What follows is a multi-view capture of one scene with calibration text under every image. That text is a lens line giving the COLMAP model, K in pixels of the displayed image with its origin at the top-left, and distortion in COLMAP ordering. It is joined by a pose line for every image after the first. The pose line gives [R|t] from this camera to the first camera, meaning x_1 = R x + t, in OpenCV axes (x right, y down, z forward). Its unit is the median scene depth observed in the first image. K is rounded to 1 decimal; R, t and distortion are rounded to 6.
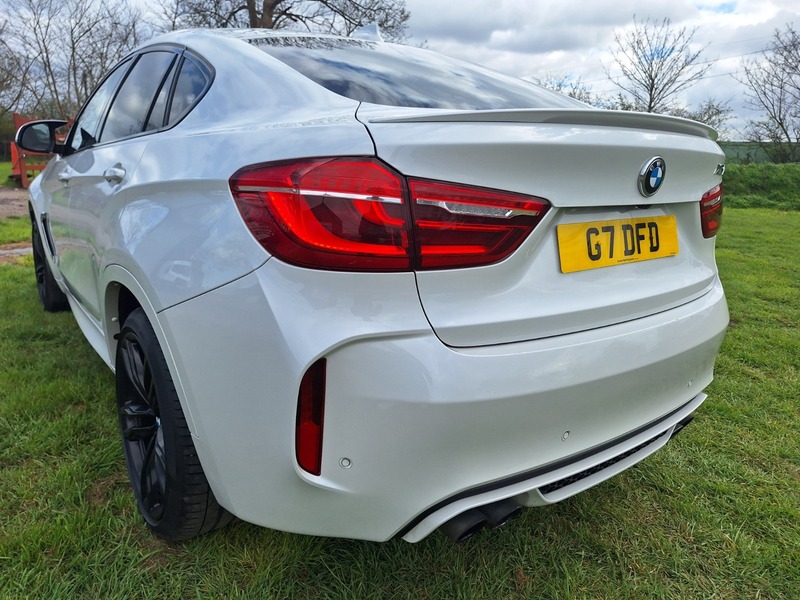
lens RADIAL K [[565.6, 0, 400.0], [0, 565.6, 300.0], [0, 0, 1]] dist [0.054179, -0.040693]
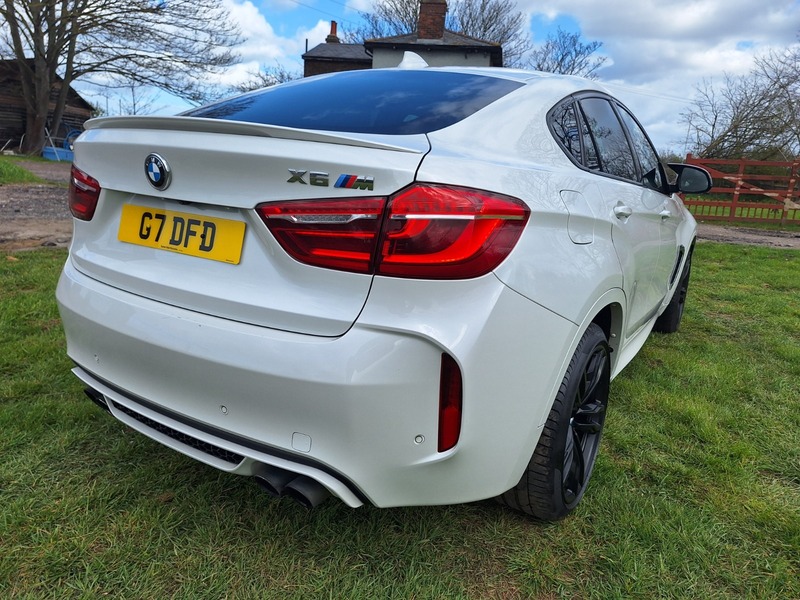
lens RADIAL K [[565.6, 0, 400.0], [0, 565.6, 300.0], [0, 0, 1]] dist [0.054179, -0.040693]
pose [[0.355312, 0.214318, -0.909847, 1.377479], [-0.278738, 0.953370, 0.115717, -0.197108], [0.892221, 0.212493, 0.398483, 0.851633]]
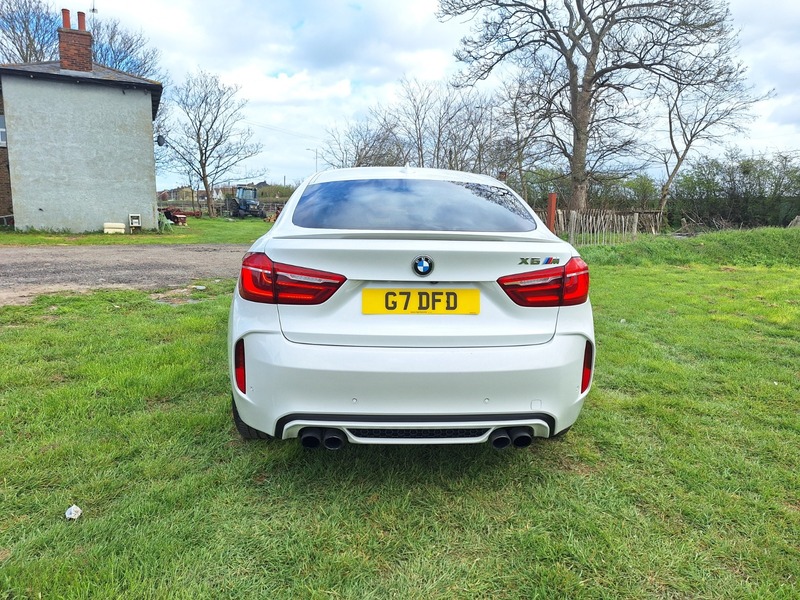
lens RADIAL K [[565.6, 0, 400.0], [0, 565.6, 300.0], [0, 0, 1]] dist [0.054179, -0.040693]
pose [[0.830479, 0.076479, -0.551775, 1.119273], [-0.128252, 0.990171, -0.055790, -0.003612], [0.542085, 0.117098, 0.832125, -0.396341]]
